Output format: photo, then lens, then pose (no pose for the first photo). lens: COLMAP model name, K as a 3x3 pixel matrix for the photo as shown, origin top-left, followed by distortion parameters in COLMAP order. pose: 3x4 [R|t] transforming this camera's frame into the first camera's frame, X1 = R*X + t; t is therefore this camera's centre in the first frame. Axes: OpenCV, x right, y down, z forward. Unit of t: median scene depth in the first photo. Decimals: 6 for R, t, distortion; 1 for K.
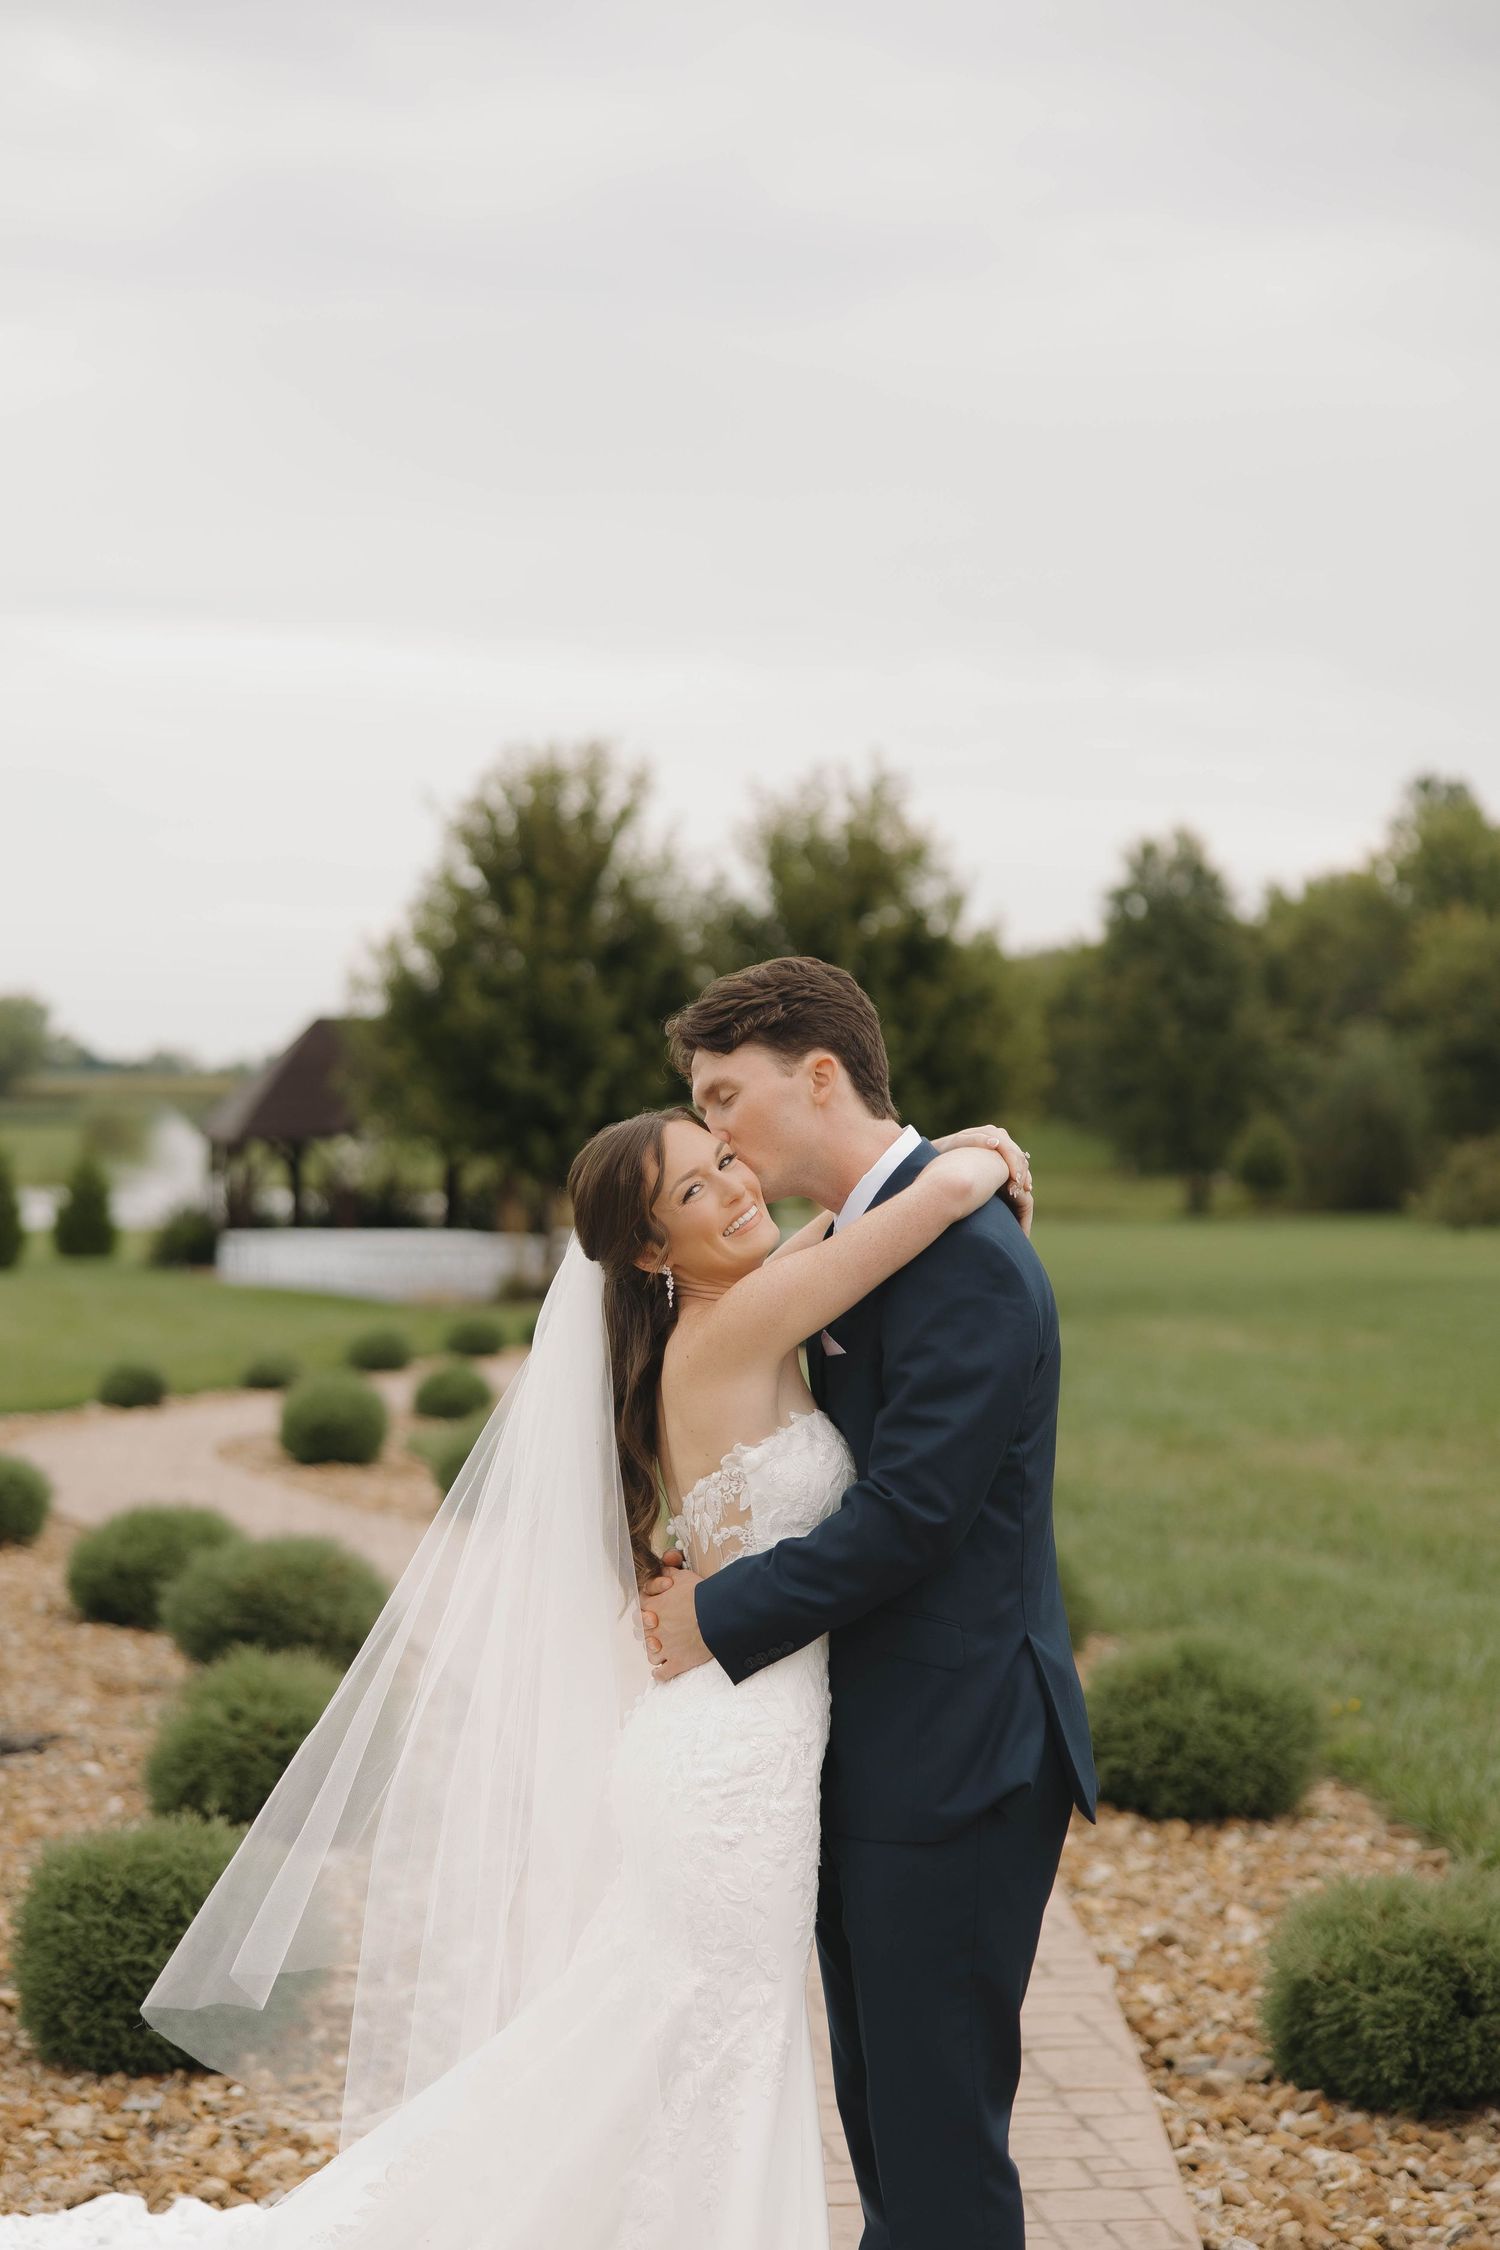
lens RADIAL K [[3578.1, 0, 703.5], [0, 3578.1, 1191.7], [0, 0, 1]] dist [0.007650, -0.029956]
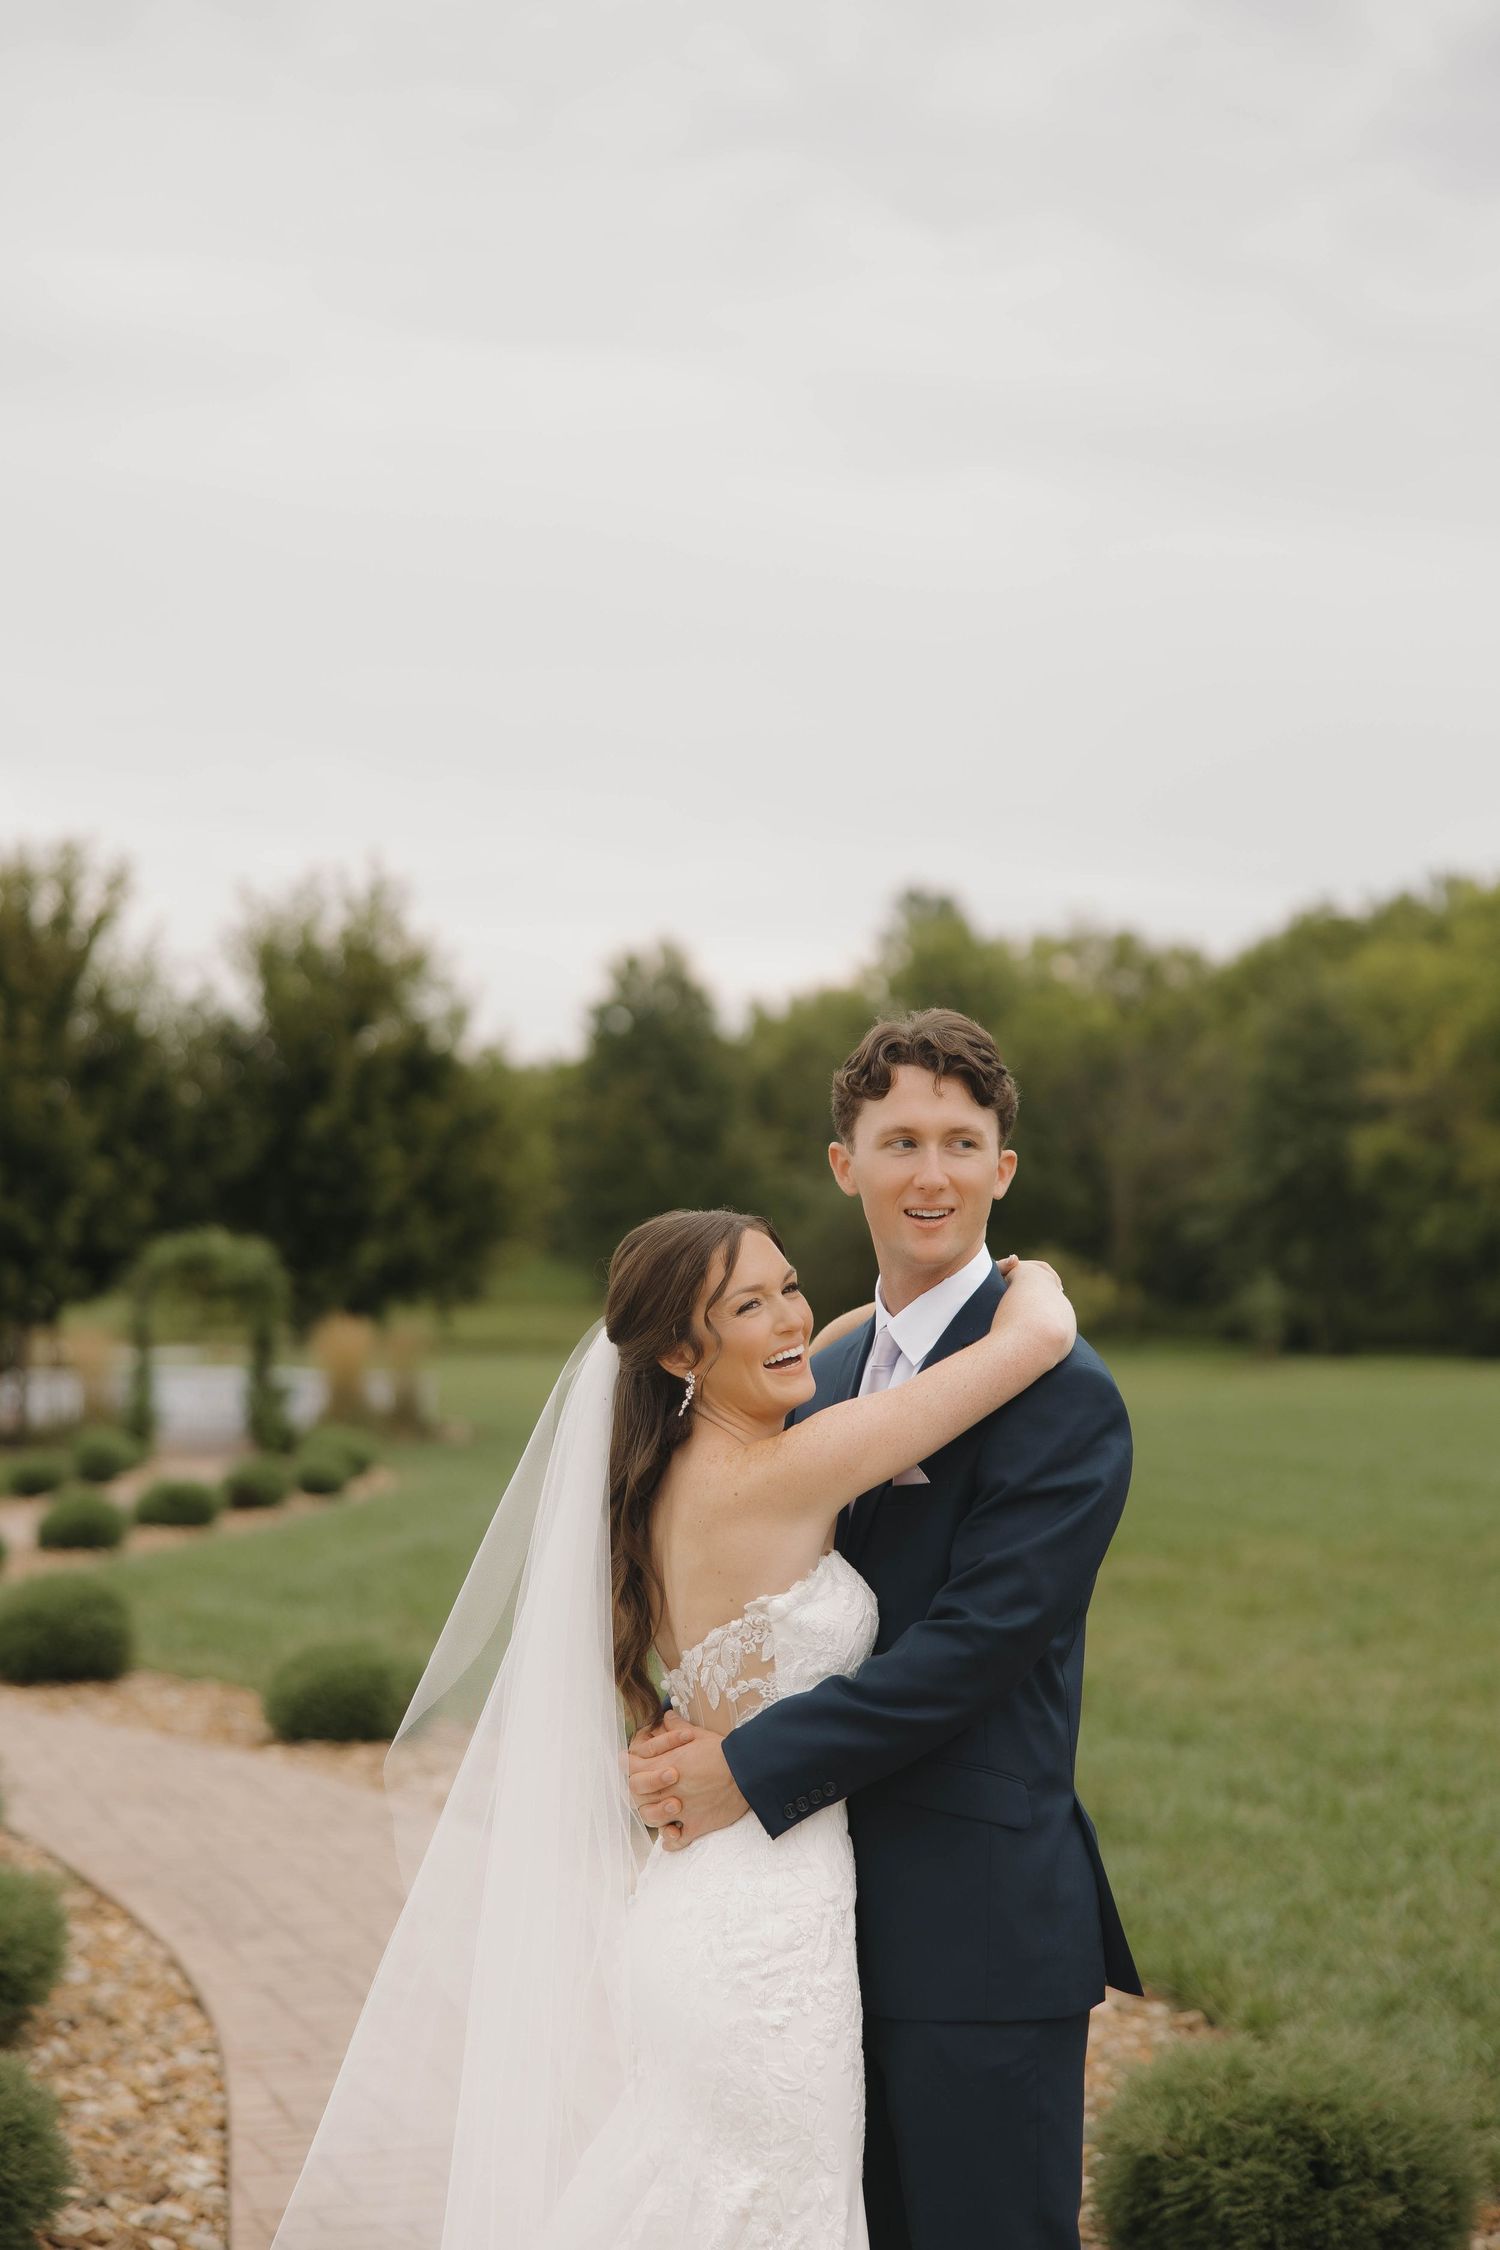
lens RADIAL K [[3802.7, 0, 746.8], [0, 3802.7, 1116.9], [0, 0, 1]] dist [0.047842, -0.199519]
pose [[0.986546, -0.000157, 0.163485, -0.068623], [0.009114, 0.998498, -0.054034, 0.001243], [-0.163231, 0.054797, 0.985065, 0.014622]]
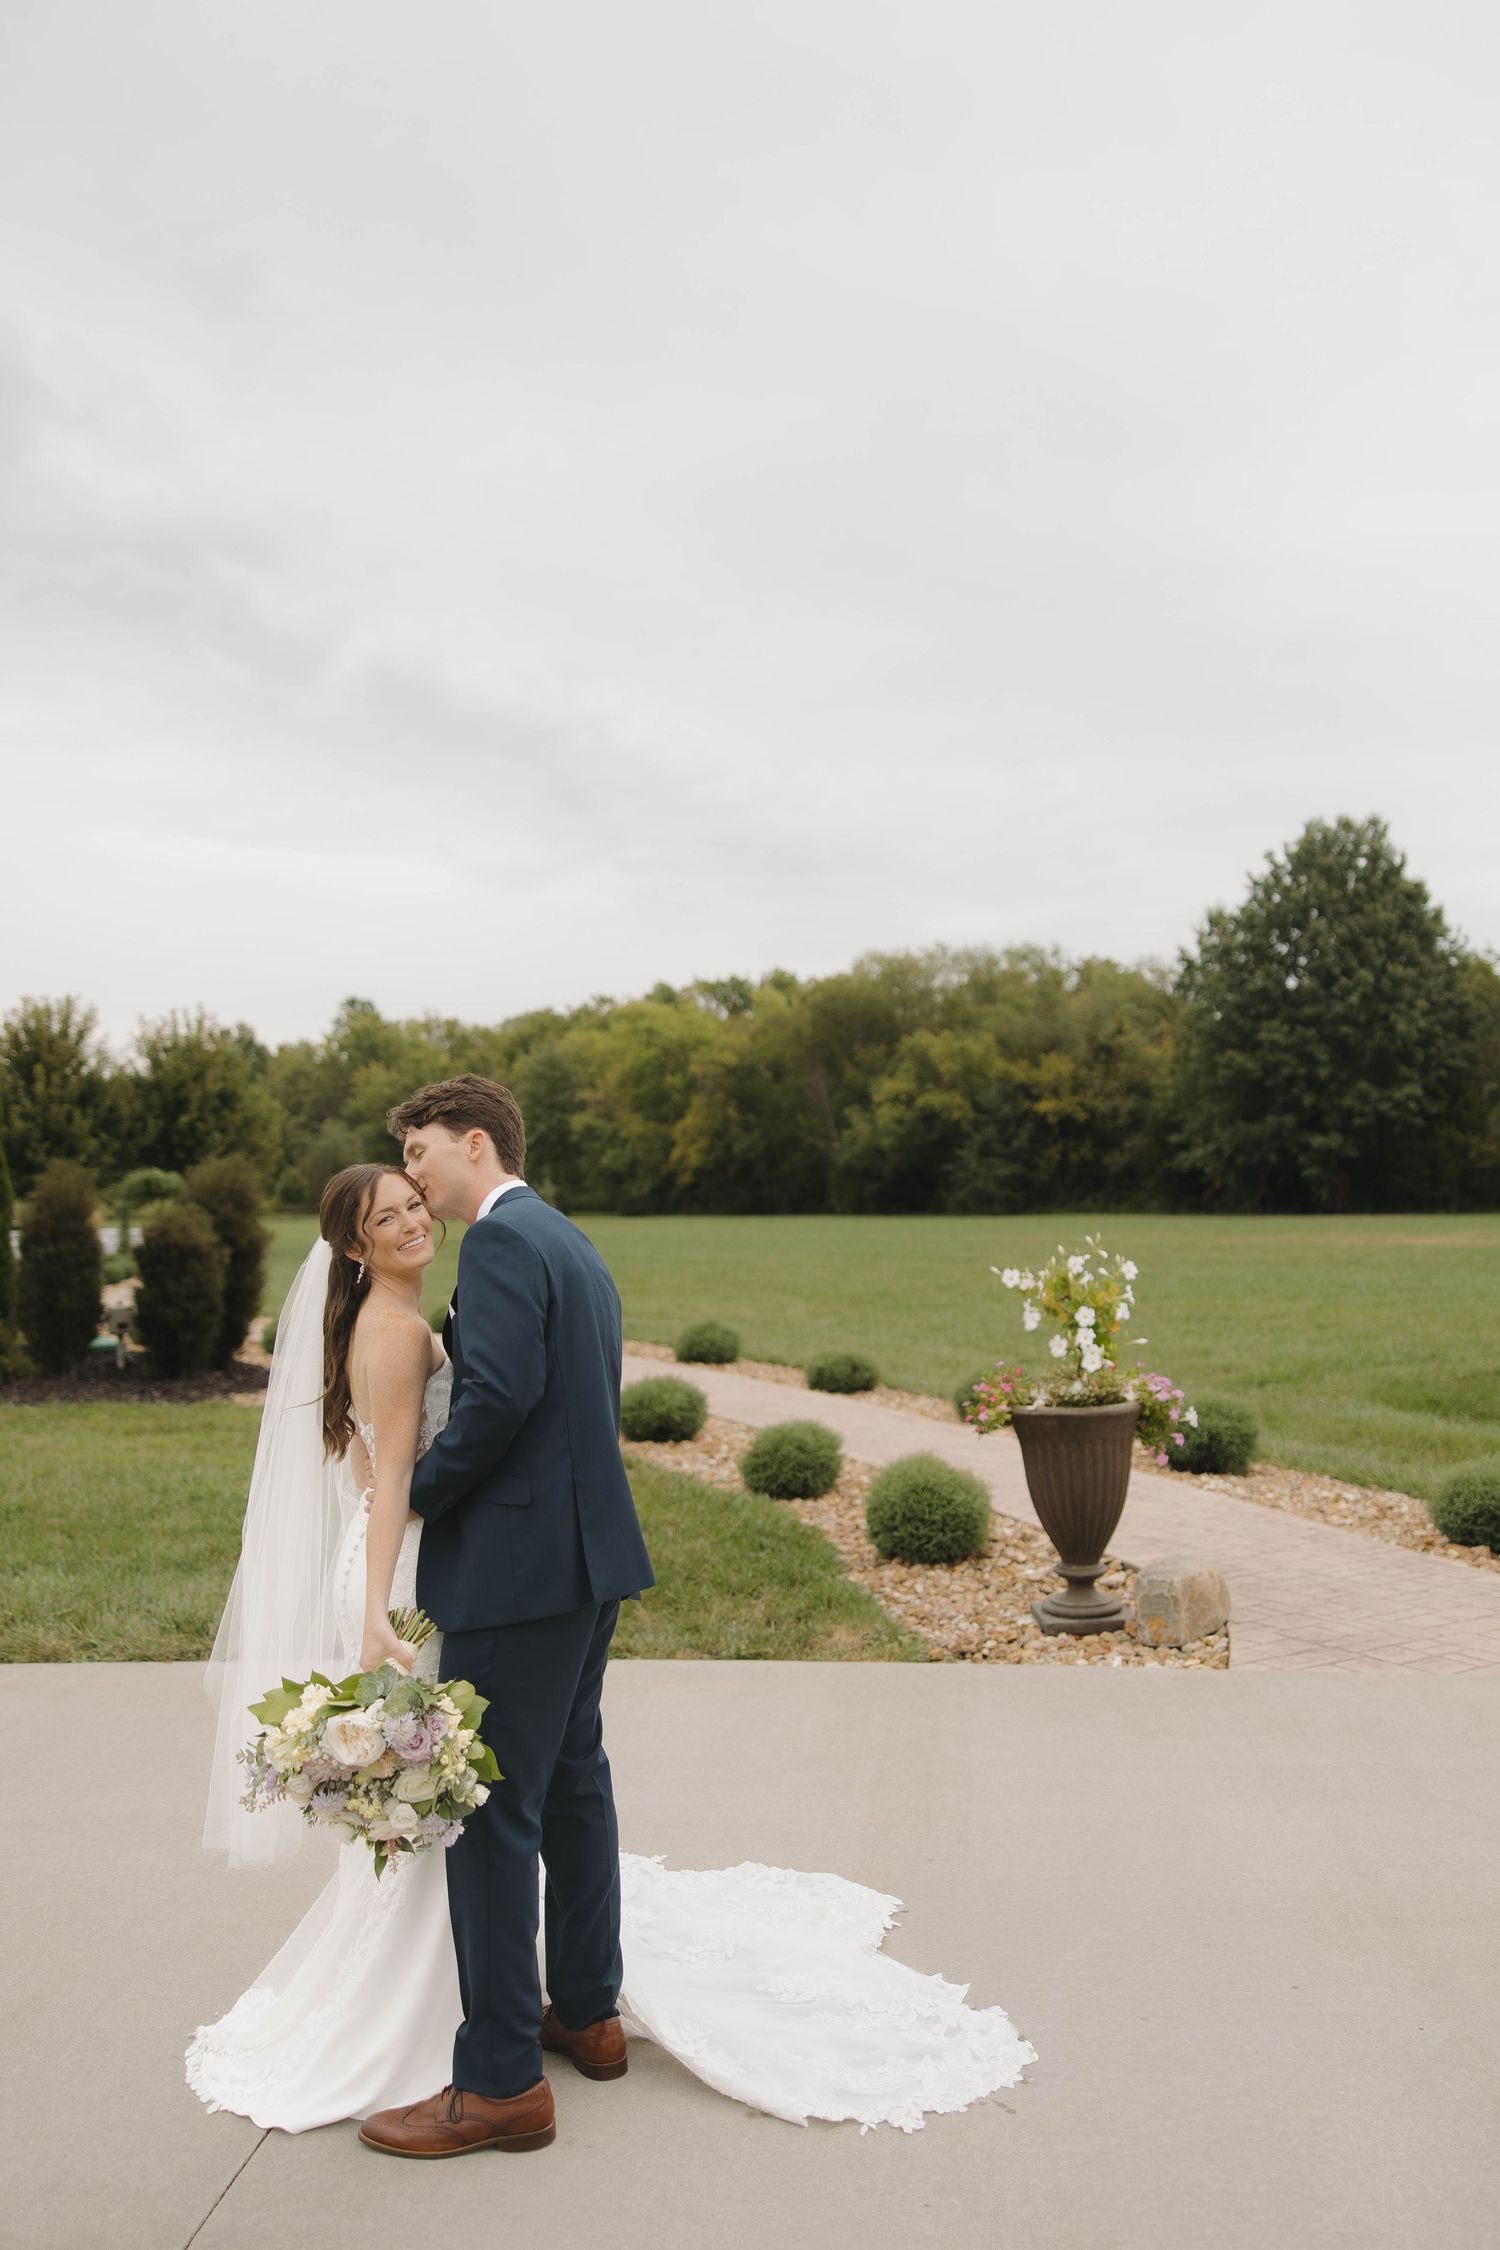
lens RADIAL K [[2041.9, 0, 742.8], [0, 2041.9, 1128.6], [0, 0, 1]] dist [0.049045, 0.000257]
pose [[0.897731, -0.007170, 0.440485, -0.767901], [0.022707, 0.999292, -0.030013, -0.012210], [-0.439958, 0.036946, 0.897258, -0.972870]]
